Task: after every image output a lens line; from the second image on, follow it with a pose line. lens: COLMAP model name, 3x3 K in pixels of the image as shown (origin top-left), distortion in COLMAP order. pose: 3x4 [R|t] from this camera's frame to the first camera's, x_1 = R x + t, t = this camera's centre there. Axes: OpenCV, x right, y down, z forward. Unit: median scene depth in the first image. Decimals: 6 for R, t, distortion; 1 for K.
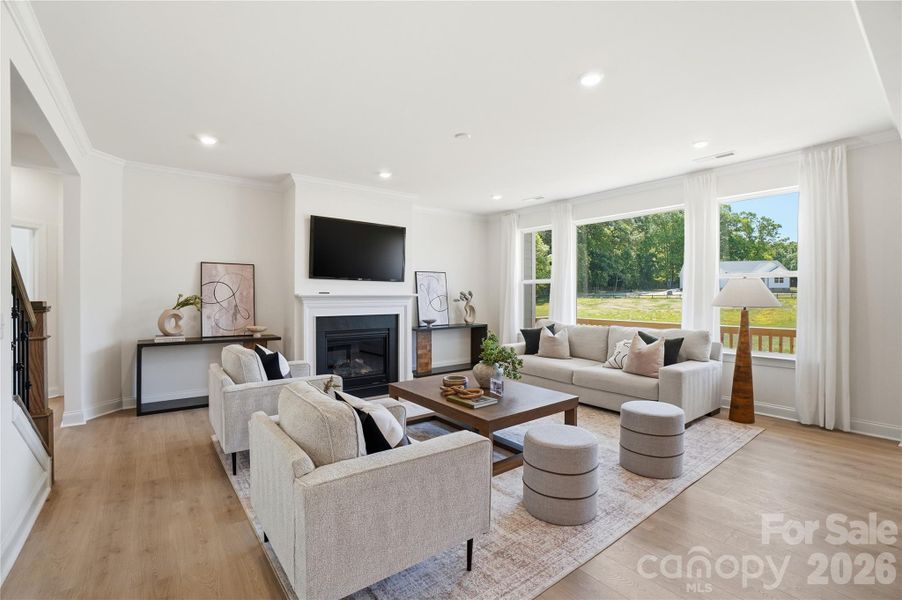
lens RADIAL K [[401.7, 0, 448.5], [0, 401.7, 291.3], [0, 0, 1]] dist [-0.064162, 0.022548]
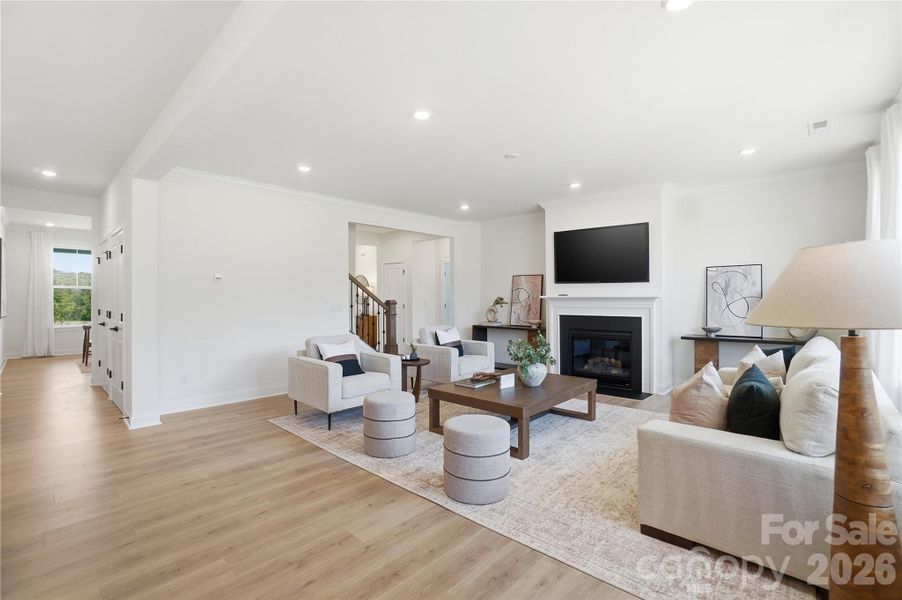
lens RADIAL K [[413.9, 0, 451.0], [0, 413.9, 300.0], [0, 0, 1]] dist [-0.046742, 0.016531]
pose [[0.162787, 0.003930, -0.986653, 0.740460], [0.013928, 0.999883, 0.006281, 0.005333], [0.986563, -0.014765, 0.162713, 0.414258]]
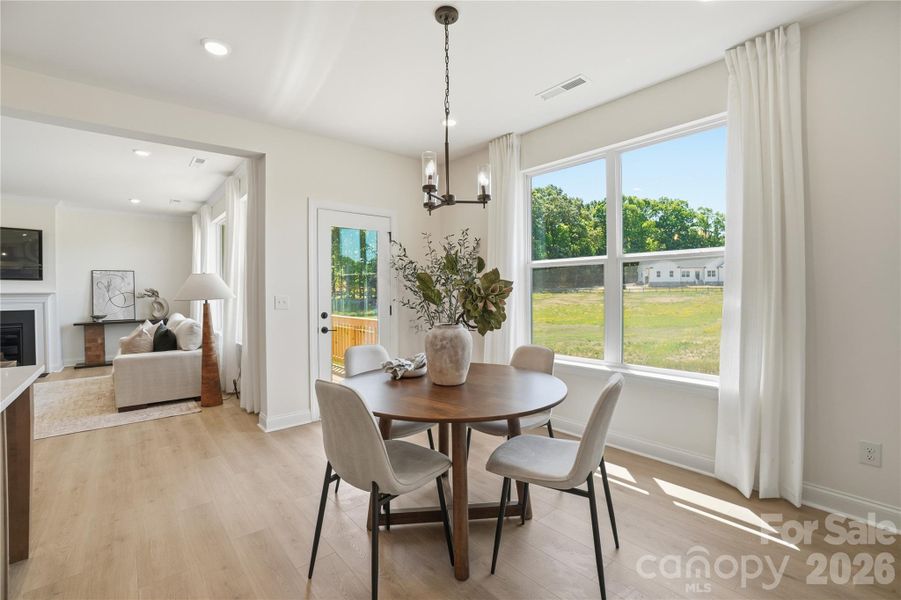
lens RADIAL K [[389.4, 0, 445.4], [0, 389.4, 292.3], [0, 0, 1]] dist [-0.036967, 0.000385]
pose [[0.999836, -0.007961, 0.016239, 0.974617], [0.007735, 0.999873, 0.013935, 0.003137], [-0.016348, -0.013807, 0.999771, -0.026718]]
